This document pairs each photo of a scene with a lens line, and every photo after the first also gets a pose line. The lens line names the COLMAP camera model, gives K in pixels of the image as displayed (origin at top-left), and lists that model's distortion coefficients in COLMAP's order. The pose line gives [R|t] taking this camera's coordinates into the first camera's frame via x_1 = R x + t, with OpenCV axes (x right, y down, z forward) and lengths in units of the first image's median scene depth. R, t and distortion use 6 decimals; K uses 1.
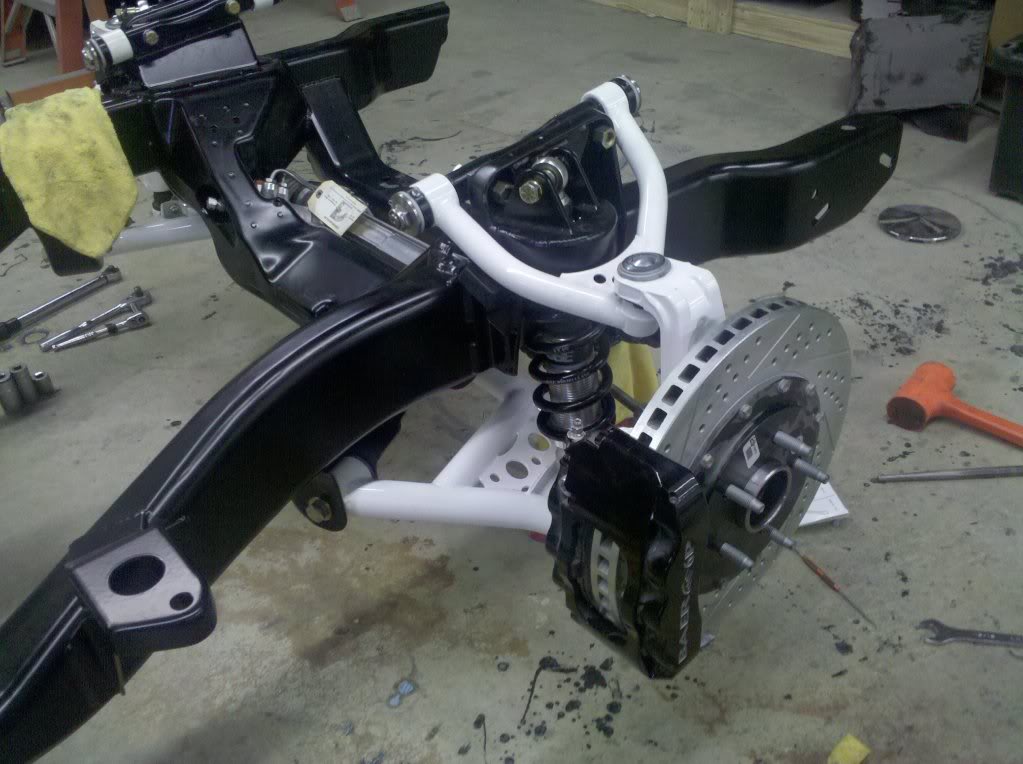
lens RADIAL K [[975.1, 0, 518.3], [0, 975.1, 386.8], [0, 0, 1]] dist [0.139413, -0.285982]
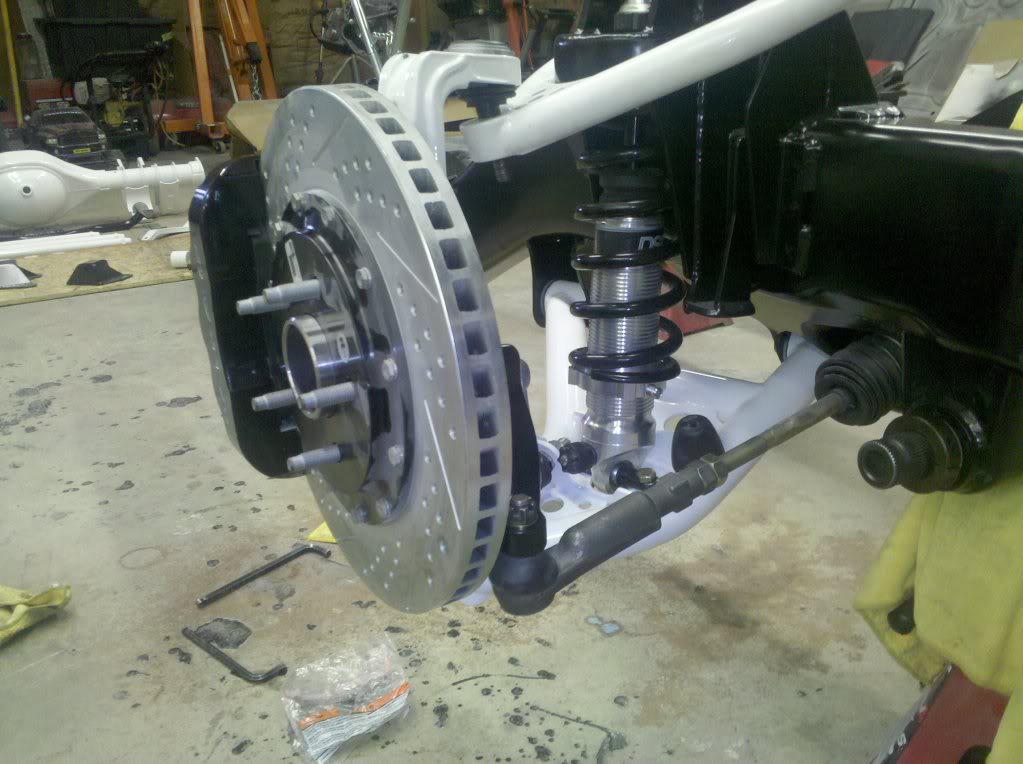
lens RADIAL K [[975.1, 0, 518.3], [0, 975.1, 386.8], [0, 0, 1]] dist [0.139413, -0.285982]
pose [[-0.208535, 0.383848, -0.899541, 0.598833], [-0.526269, 0.731210, 0.434020, -0.187740], [0.824351, 0.563908, 0.049525, 0.752301]]
